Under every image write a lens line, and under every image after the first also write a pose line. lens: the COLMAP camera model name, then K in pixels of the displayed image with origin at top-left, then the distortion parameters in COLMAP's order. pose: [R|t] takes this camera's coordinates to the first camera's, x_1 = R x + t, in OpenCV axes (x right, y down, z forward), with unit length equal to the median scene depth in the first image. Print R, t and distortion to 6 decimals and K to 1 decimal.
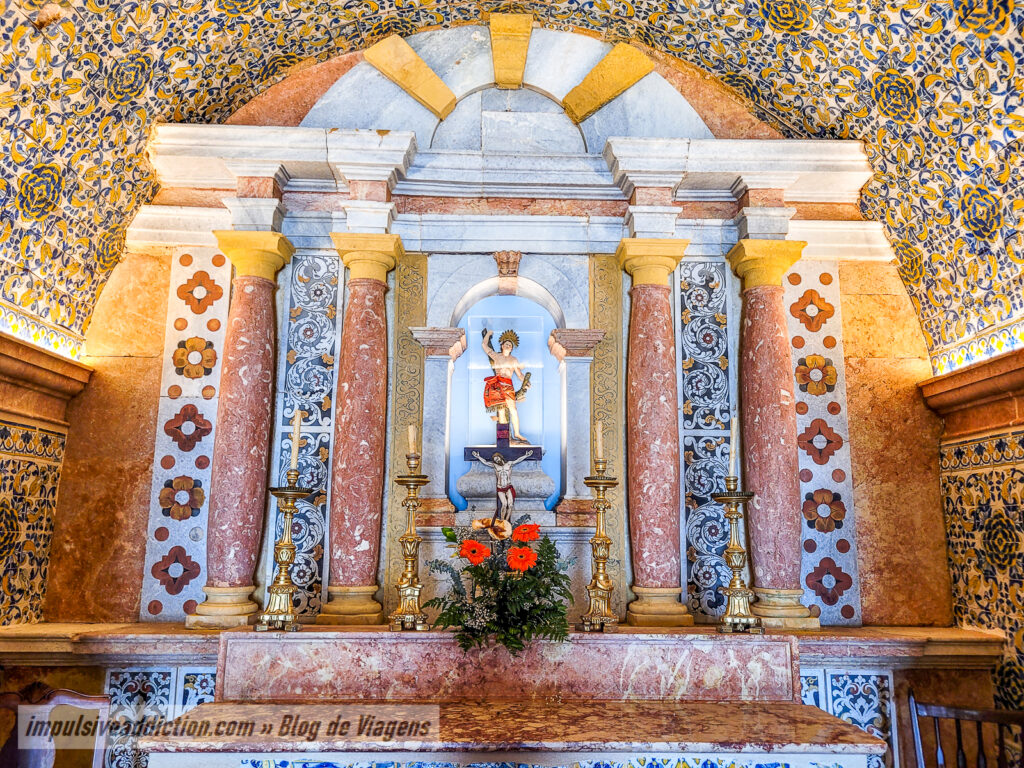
lens RADIAL K [[787.1, 0, 509.1], [0, 787.1, 395.5], [0, 0, 1]] dist [0.063548, -0.054994]
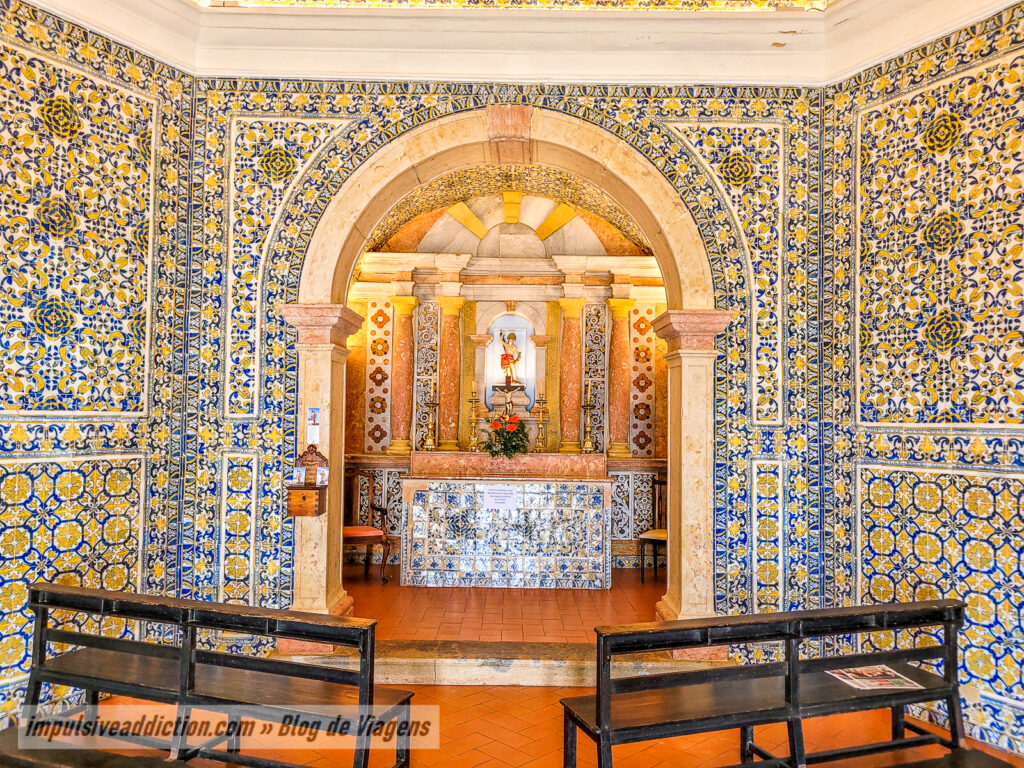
lens RADIAL K [[787.1, 0, 509.1], [0, 787.1, 395.5], [0, 0, 1]] dist [0.063548, -0.054994]
pose [[0.999334, 0.004349, -0.036243, 0.080285], [0.000335, 0.991743, 0.128241, -0.208454], [0.036501, -0.128168, 0.991081, -1.363796]]
